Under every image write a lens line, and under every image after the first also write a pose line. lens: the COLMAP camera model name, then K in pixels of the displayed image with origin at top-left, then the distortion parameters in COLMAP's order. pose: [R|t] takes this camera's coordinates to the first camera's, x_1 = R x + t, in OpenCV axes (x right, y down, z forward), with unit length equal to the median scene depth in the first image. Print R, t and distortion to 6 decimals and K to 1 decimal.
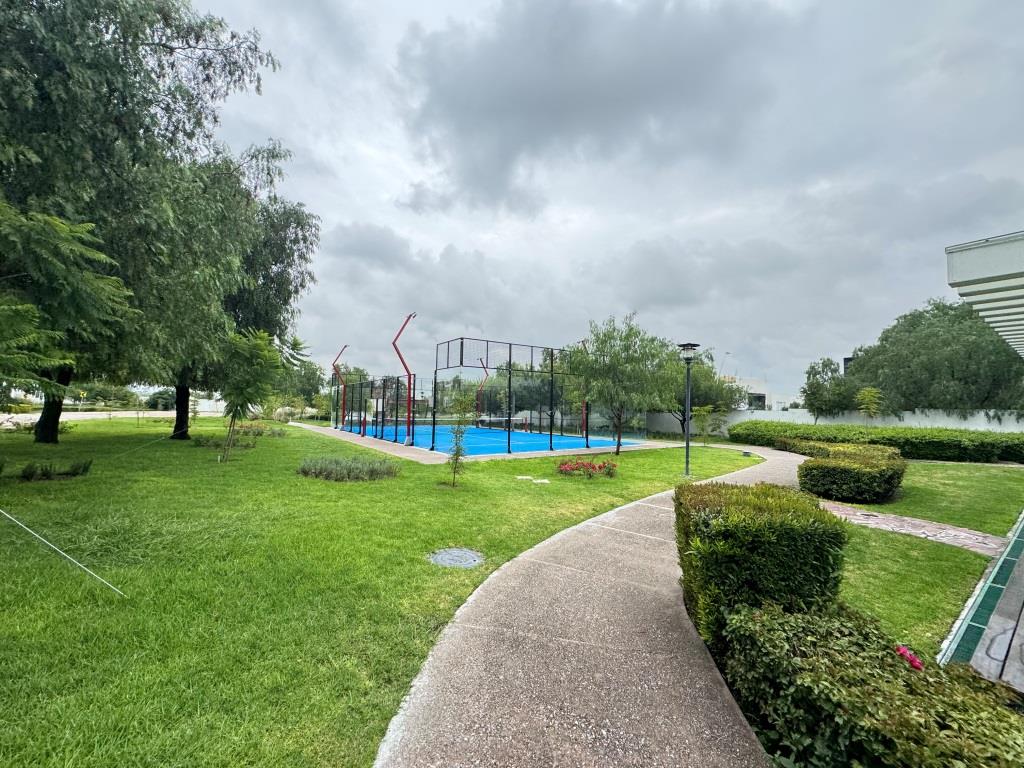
lens RADIAL K [[405.1, 0, 516.3], [0, 405.1, 385.8], [0, 0, 1]] dist [-0.000170, 0.000016]
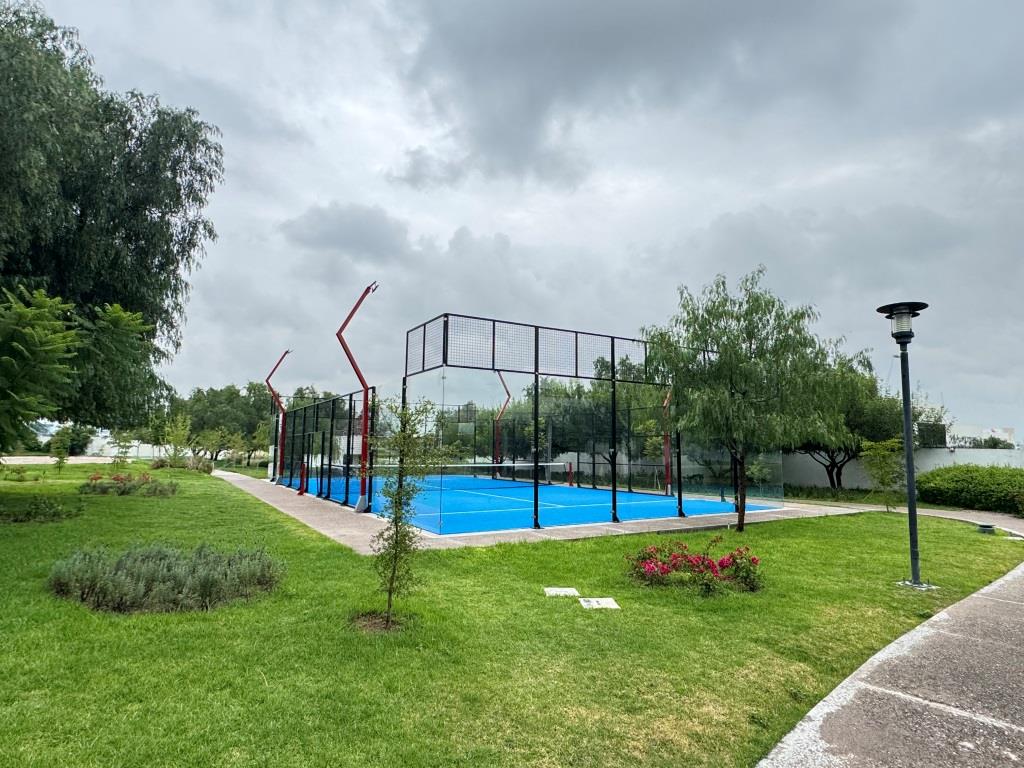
lens RADIAL K [[557.4, 0, 498.0], [0, 557.4, 361.4], [0, 0, 1]] dist [-0.004699, -0.000487]
pose [[0.994180, -0.023894, -0.105046, 0.011050], [0.012889, 0.994471, -0.104216, 0.017196], [0.106956, 0.102256, 0.988992, 0.183780]]
